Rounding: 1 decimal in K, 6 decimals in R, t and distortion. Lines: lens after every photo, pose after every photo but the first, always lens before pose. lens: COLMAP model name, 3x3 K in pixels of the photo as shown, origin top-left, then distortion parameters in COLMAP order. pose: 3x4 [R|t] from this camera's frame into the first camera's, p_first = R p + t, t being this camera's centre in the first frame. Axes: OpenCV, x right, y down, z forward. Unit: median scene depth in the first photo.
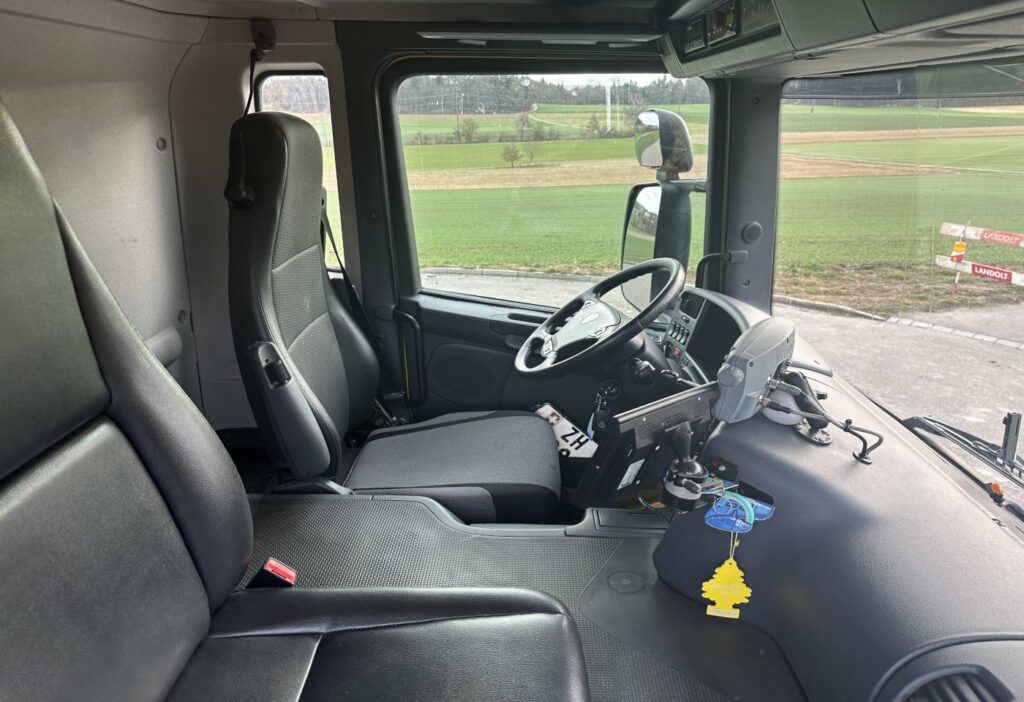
lens RADIAL K [[739.3, 0, 518.7], [0, 739.3, 409.4], [0, 0, 1]] dist [0.133227, -0.243839]
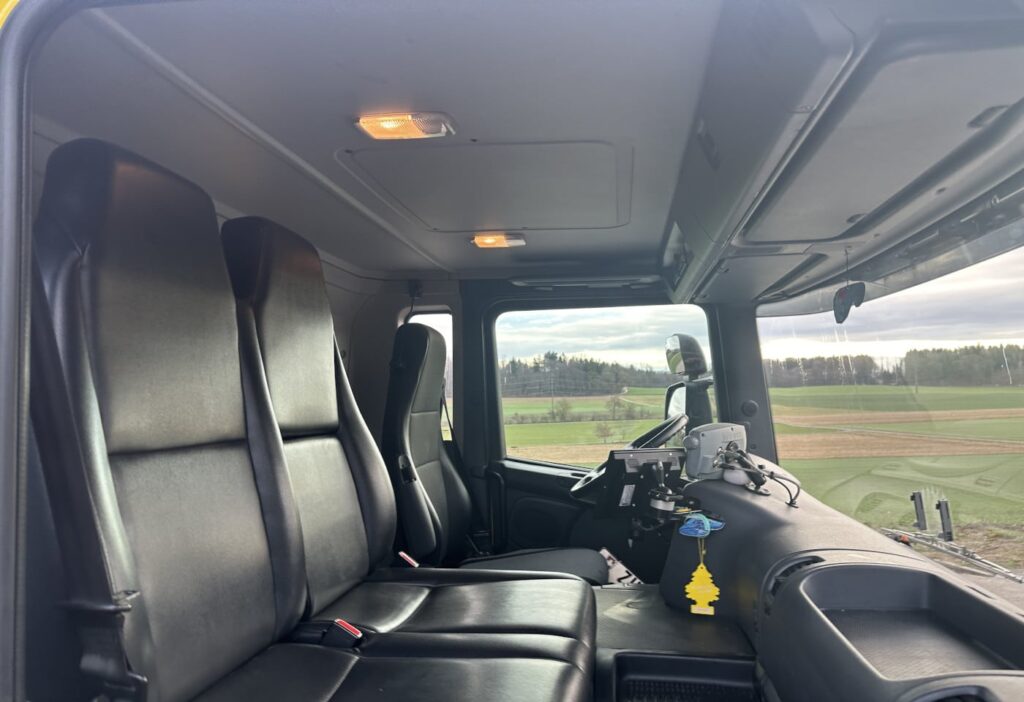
lens RADIAL K [[768.1, 0, 512.0], [0, 768.1, 351.0], [0, 0, 1]] dist [0.034451, -0.004564]
pose [[0.991433, -0.020298, -0.129027, 0.065052], [-0.036750, 0.904593, -0.424688, 0.270699], [0.125337, 0.425792, 0.896098, -0.339664]]
